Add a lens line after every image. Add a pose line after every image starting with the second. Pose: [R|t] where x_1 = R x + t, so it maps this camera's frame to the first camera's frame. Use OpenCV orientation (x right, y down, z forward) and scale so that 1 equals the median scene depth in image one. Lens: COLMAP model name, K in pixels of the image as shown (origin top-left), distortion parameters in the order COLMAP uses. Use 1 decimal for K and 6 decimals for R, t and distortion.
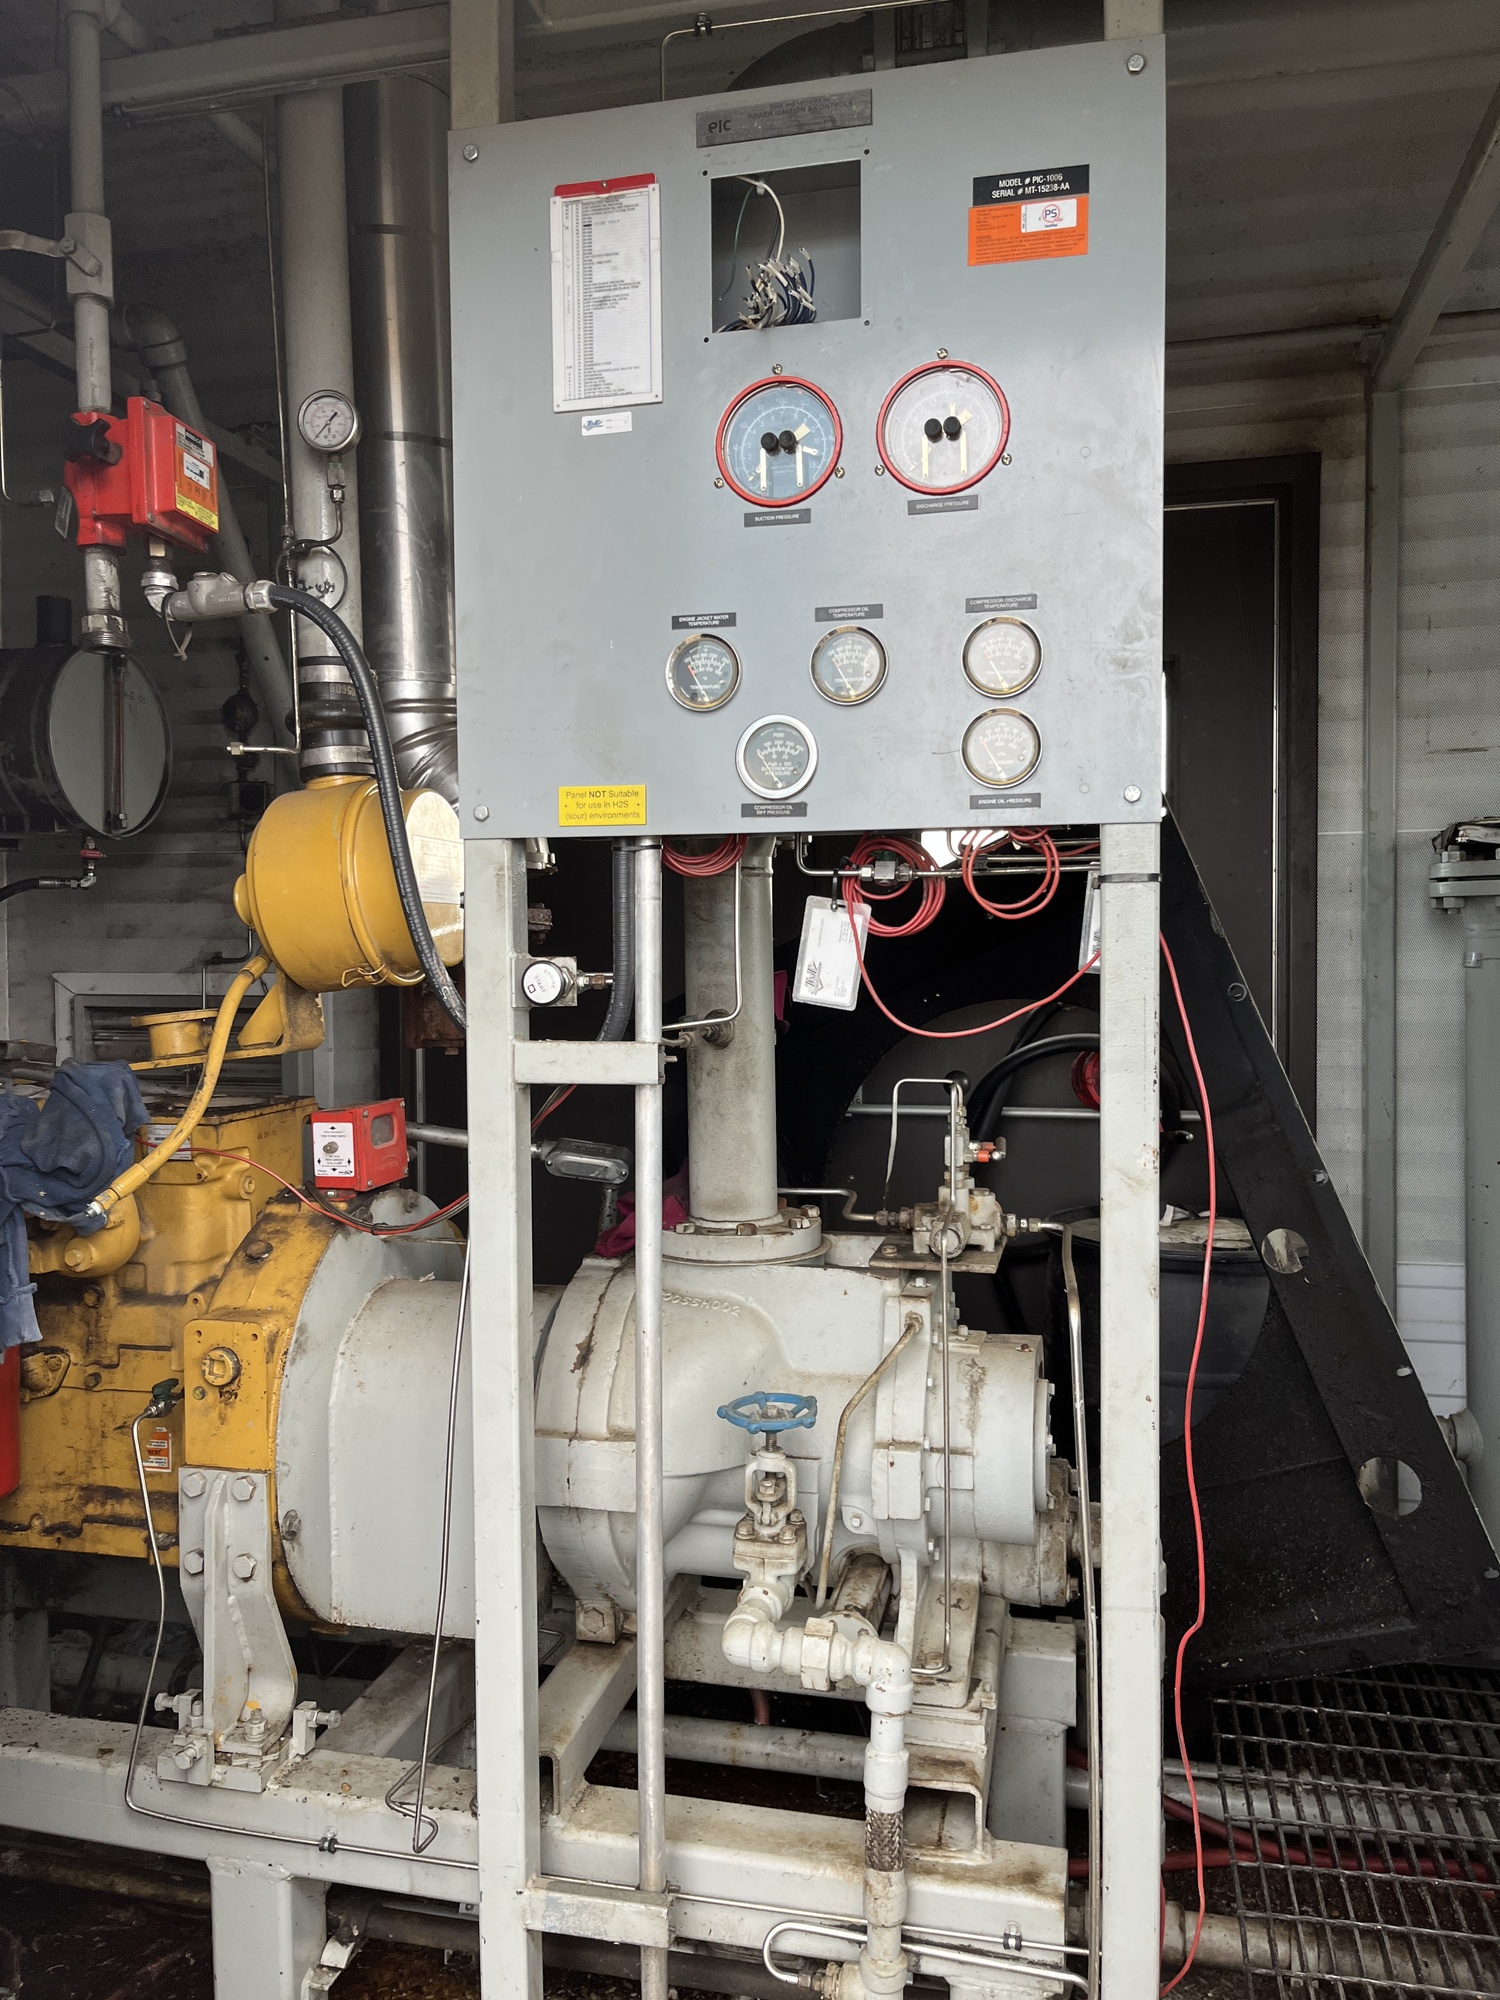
lens RADIAL K [[1522.6, 0, 739.5], [0, 1522.6, 987.7], [0, 0, 1]] dist [0.027040, -0.001643]
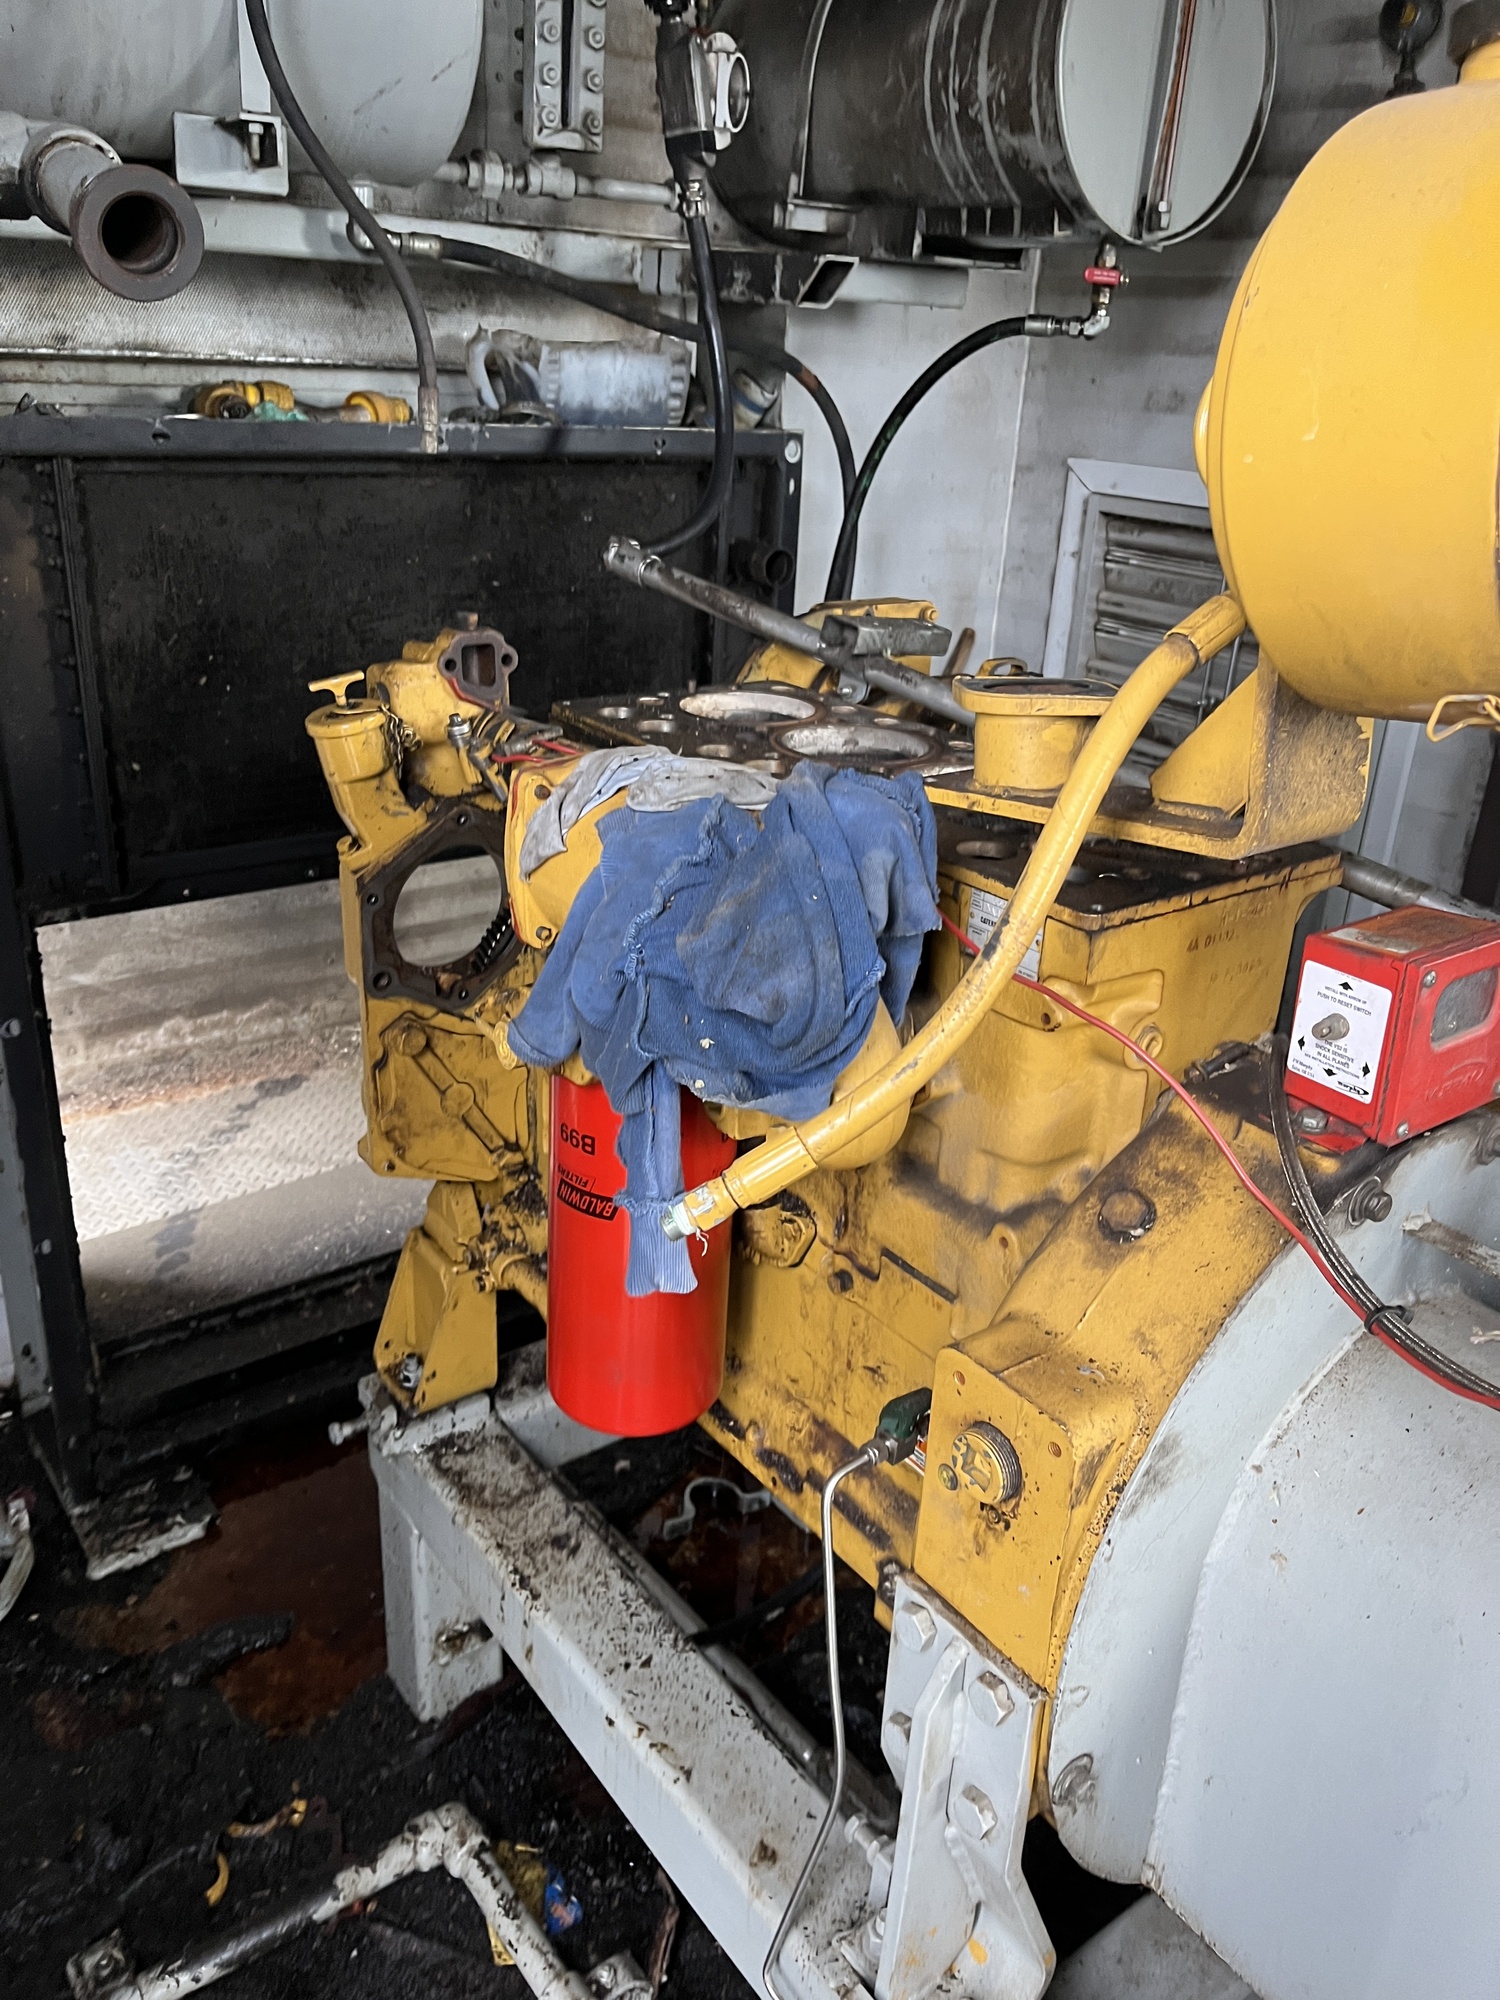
lens RADIAL K [[1526.8, 0, 752.4], [0, 1526.8, 987.2], [0, 0, 1]] dist [0.057964, -0.076430]
pose [[0.770863, 0.285177, -0.569600, -0.157623], [-0.074057, 0.928249, 0.364514, -0.059246], [0.632681, -0.238807, 0.736672, 0.609954]]
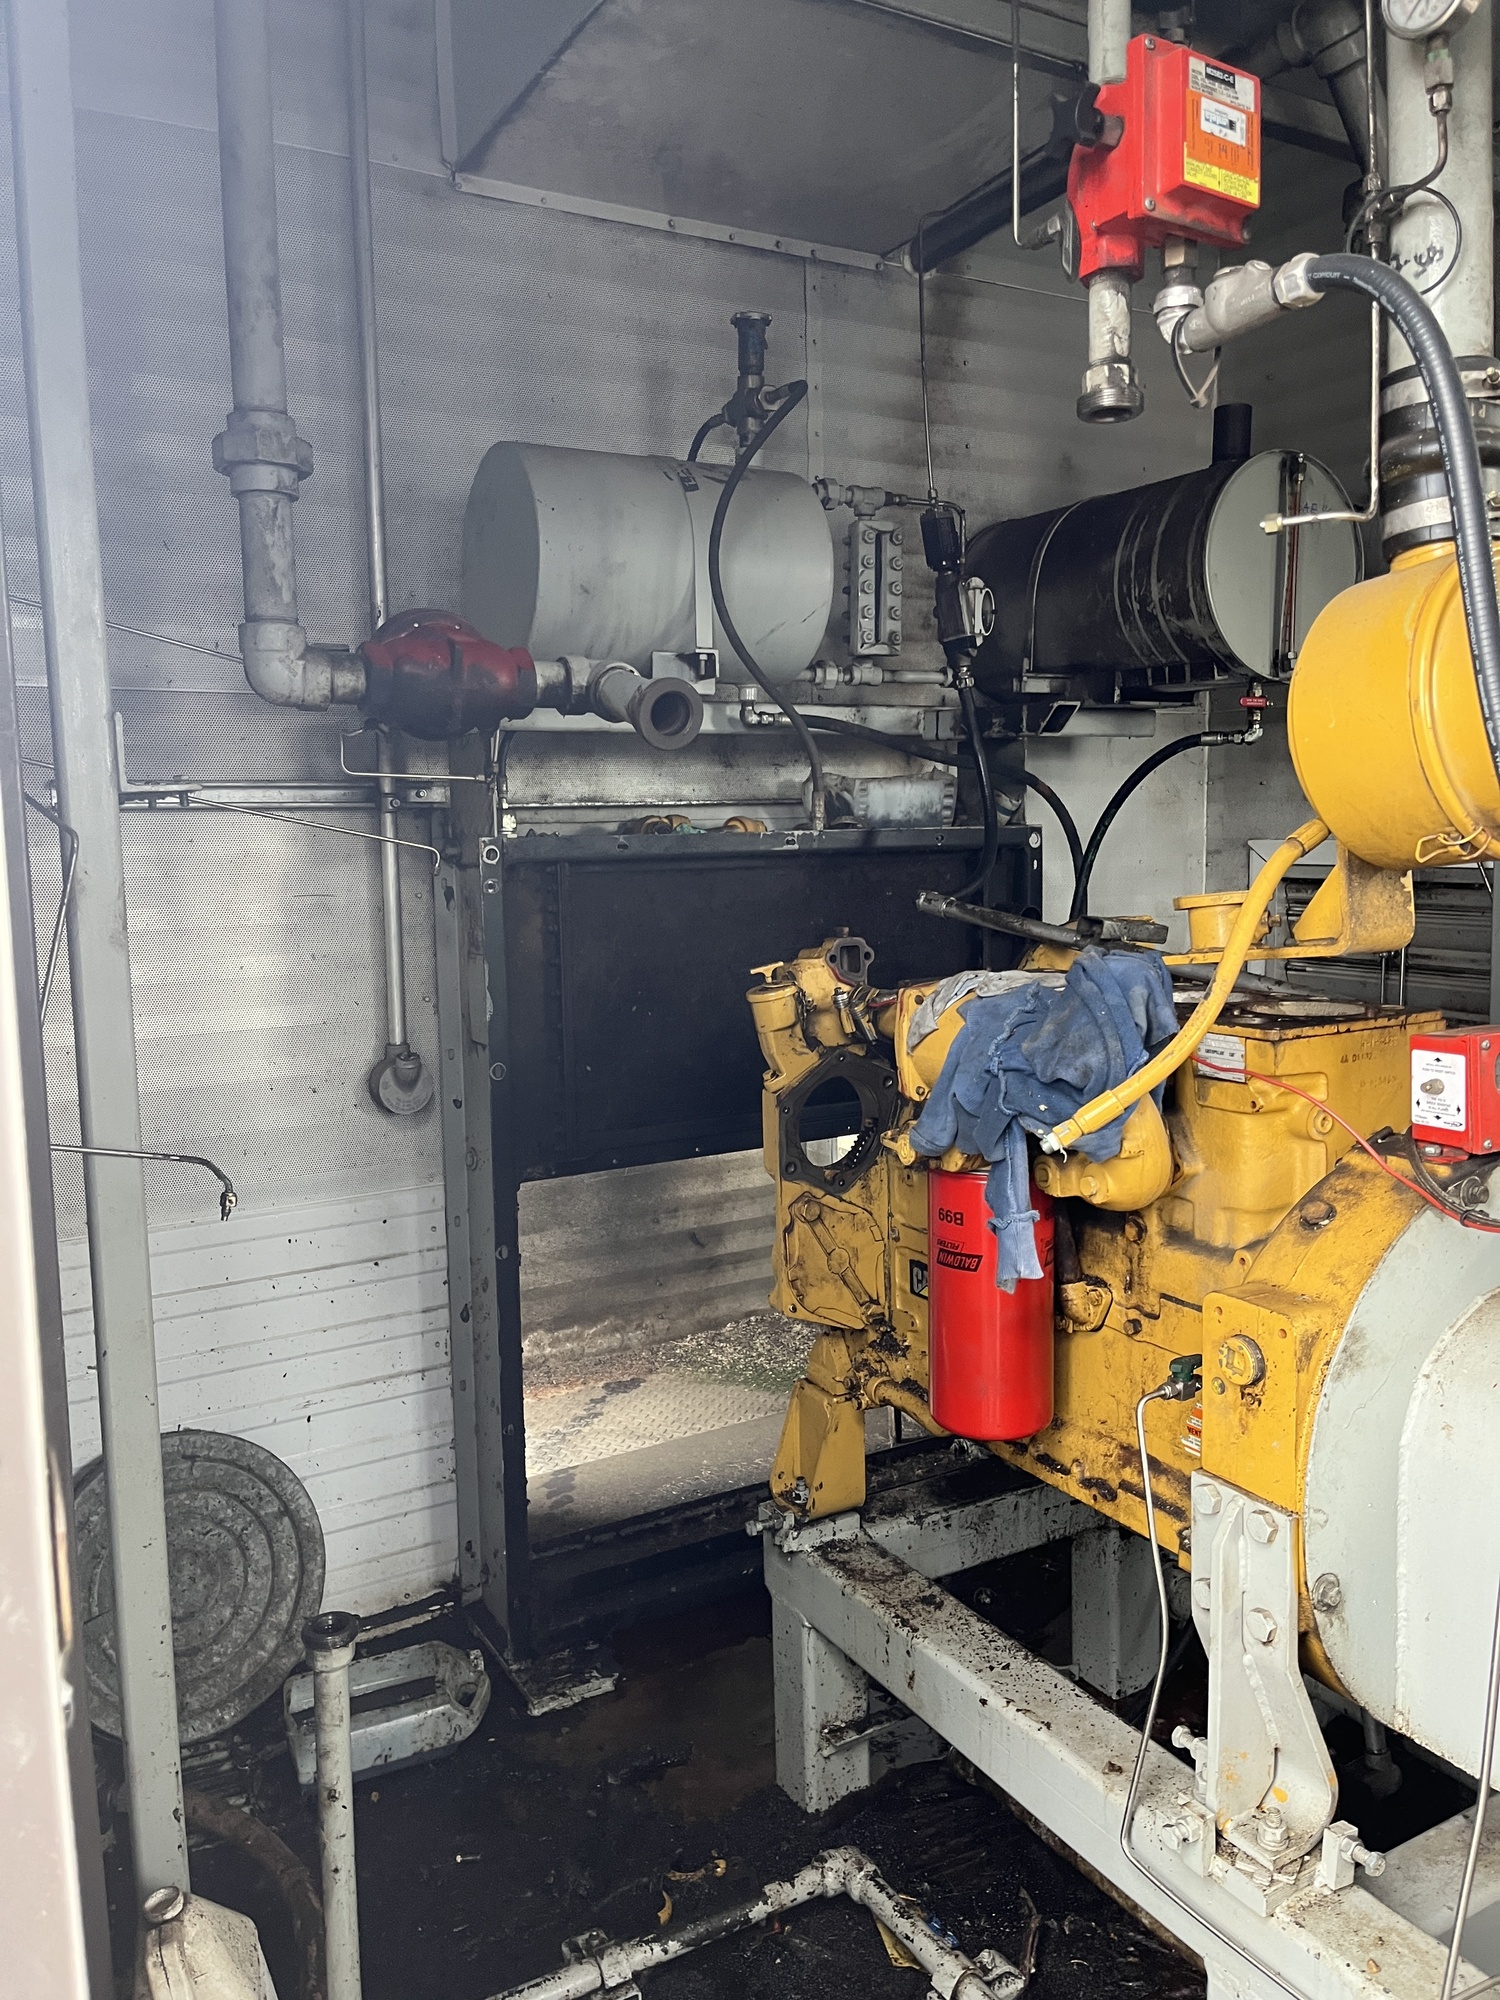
lens RADIAL K [[1517.6, 0, 763.4], [0, 1517.6, 990.2], [0, 0, 1]] dist [0.057063, -0.065475]
pose [[0.689160, 0.071060, -0.721116, 0.031580], [-0.006479, 0.995744, 0.091931, -0.004267], [0.724580, -0.058684, 0.686688, 0.303202]]
